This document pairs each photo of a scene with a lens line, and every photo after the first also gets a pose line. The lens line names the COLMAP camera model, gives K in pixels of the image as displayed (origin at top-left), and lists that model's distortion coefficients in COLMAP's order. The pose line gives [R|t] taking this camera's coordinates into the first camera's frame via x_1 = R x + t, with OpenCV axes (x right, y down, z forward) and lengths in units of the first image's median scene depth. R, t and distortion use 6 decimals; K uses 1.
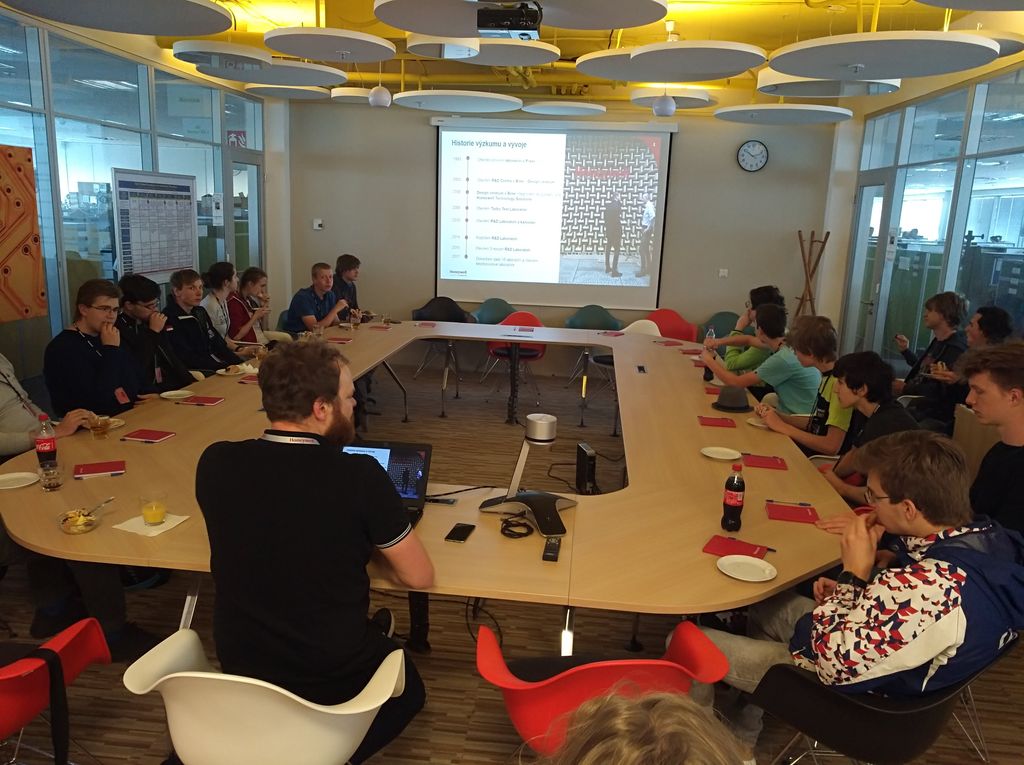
lens RADIAL K [[775.8, 0, 512.9], [0, 775.8, 416.7], [0, 0, 1]] dist [0.002552, -0.070111]
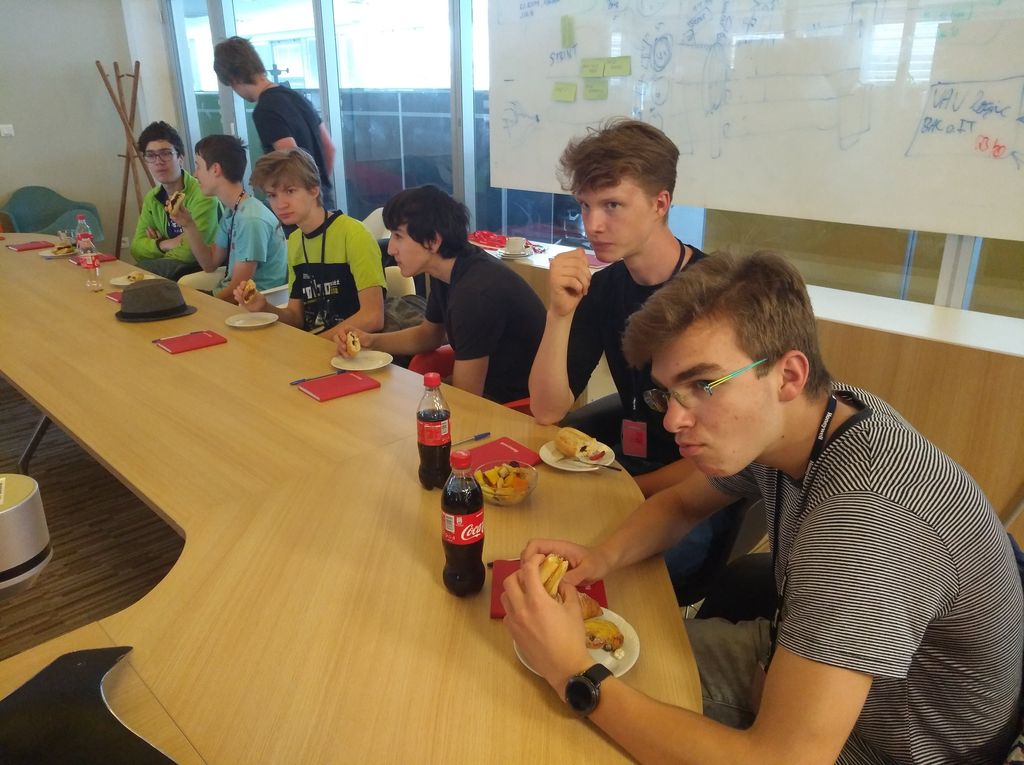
lens RADIAL K [[796.0, 0, 507.0], [0, 796.0, 382.6], [0, 0, 1]] dist [-0.053549, 0.094387]
pose [[0.624368, -0.307357, 0.718120, -0.023865], [0.225885, 0.951100, 0.210677, -0.019145], [-0.747757, 0.030672, 0.663264, 0.215631]]
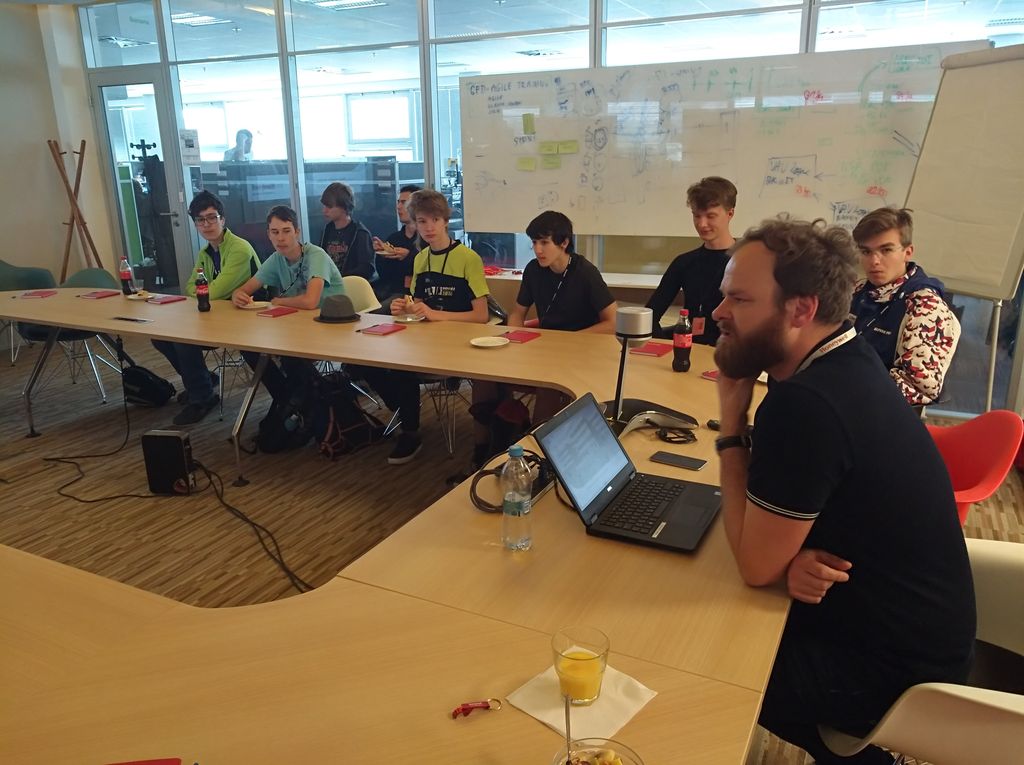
lens RADIAL K [[771.7, 0, 523.0], [0, 771.7, 388.5], [0, 0, 1]] dist [-0.001128, -0.000657]
pose [[0.334067, -0.308268, 0.890713, -0.274554], [0.263169, 0.937928, 0.225906, -0.045606], [-0.905064, 0.158940, 0.394457, 0.265007]]
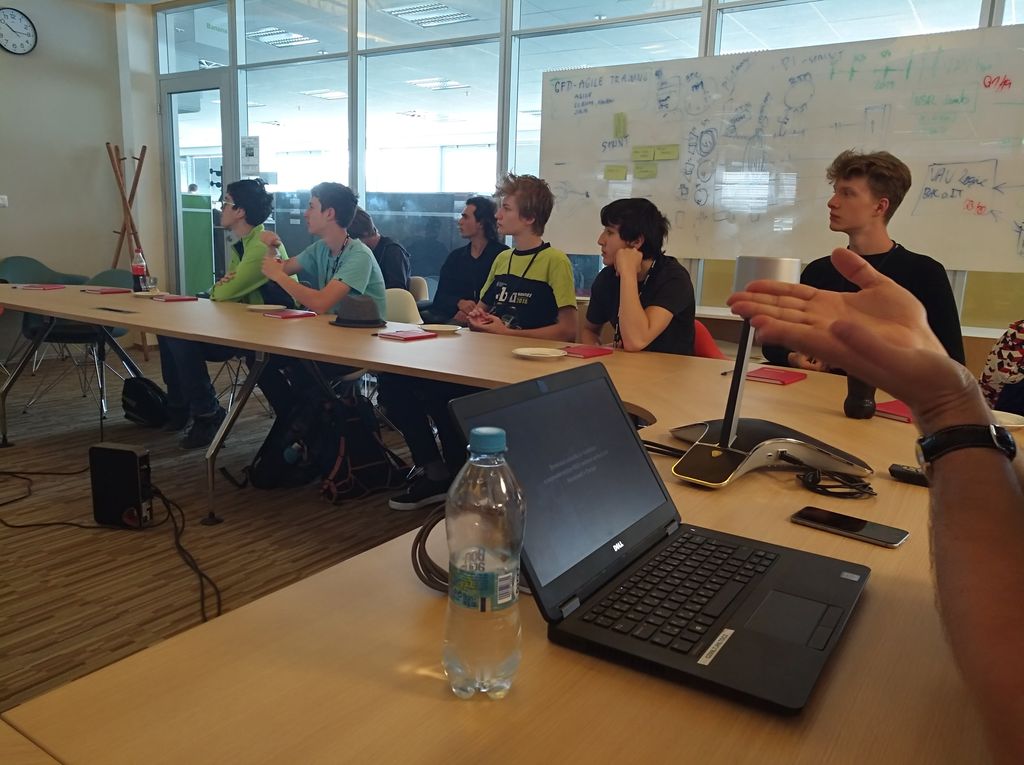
lens RADIAL K [[787.9, 0, 512.0], [0, 787.9, 382.5], [0, 0, 1]] dist [-0.013881, 0.033020]
pose [[0.457445, -0.189026, 0.868915, -0.175196], [0.209687, 0.972520, 0.101173, -0.001575], [-0.864162, 0.135919, 0.484511, 0.304303]]
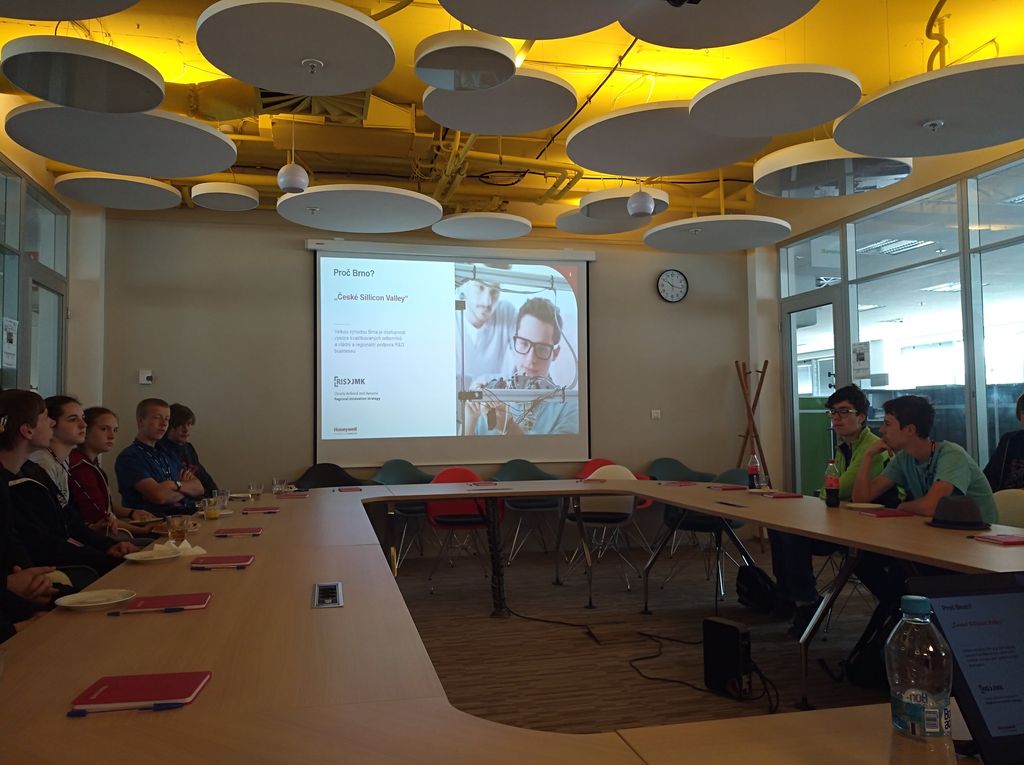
lens RADIAL K [[796.0, 0, 507.0], [0, 796.0, 382.6], [0, 0, 1]] dist [-0.053549, 0.094387]
pose [[0.941343, -0.031896, 0.335941, -0.197792], [0.130478, 0.952498, -0.275179, 0.004909], [-0.311206, 0.302870, 0.900789, 0.255904]]
